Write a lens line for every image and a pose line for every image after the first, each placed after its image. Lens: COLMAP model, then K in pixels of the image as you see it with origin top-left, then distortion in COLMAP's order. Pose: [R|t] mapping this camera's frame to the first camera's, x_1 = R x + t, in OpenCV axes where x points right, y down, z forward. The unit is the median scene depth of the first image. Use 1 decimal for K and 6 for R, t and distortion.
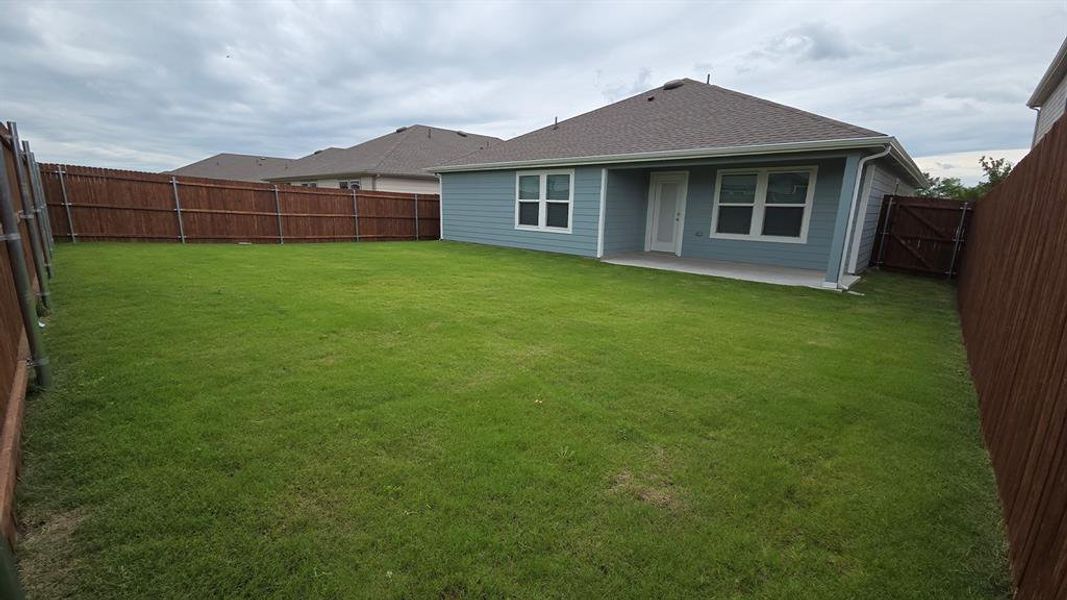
lens RADIAL K [[435.4, 0, 526.8], [0, 435.4, 297.4], [0, 0, 1]] dist [0.016794, -0.011109]
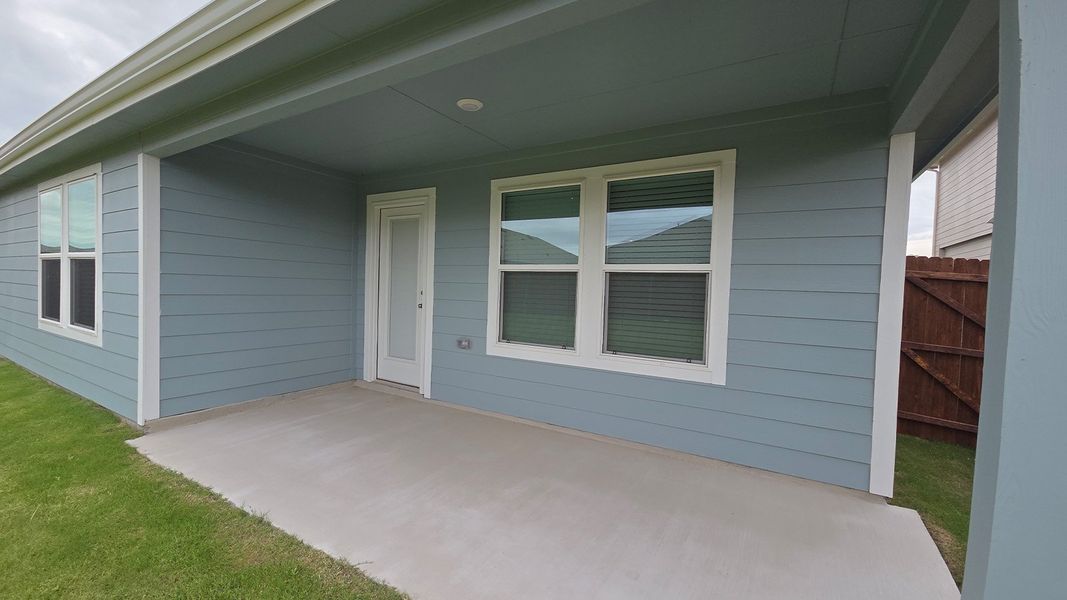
lens RADIAL K [[435.4, 0, 526.8], [0, 435.4, 297.4], [0, 0, 1]] dist [0.016794, -0.011109]
pose [[0.977104, 0.004971, 0.212705, 0.393642], [0.033919, 0.983301, -0.178796, -0.122866], [-0.210042, 0.181917, 0.960619, 0.654980]]
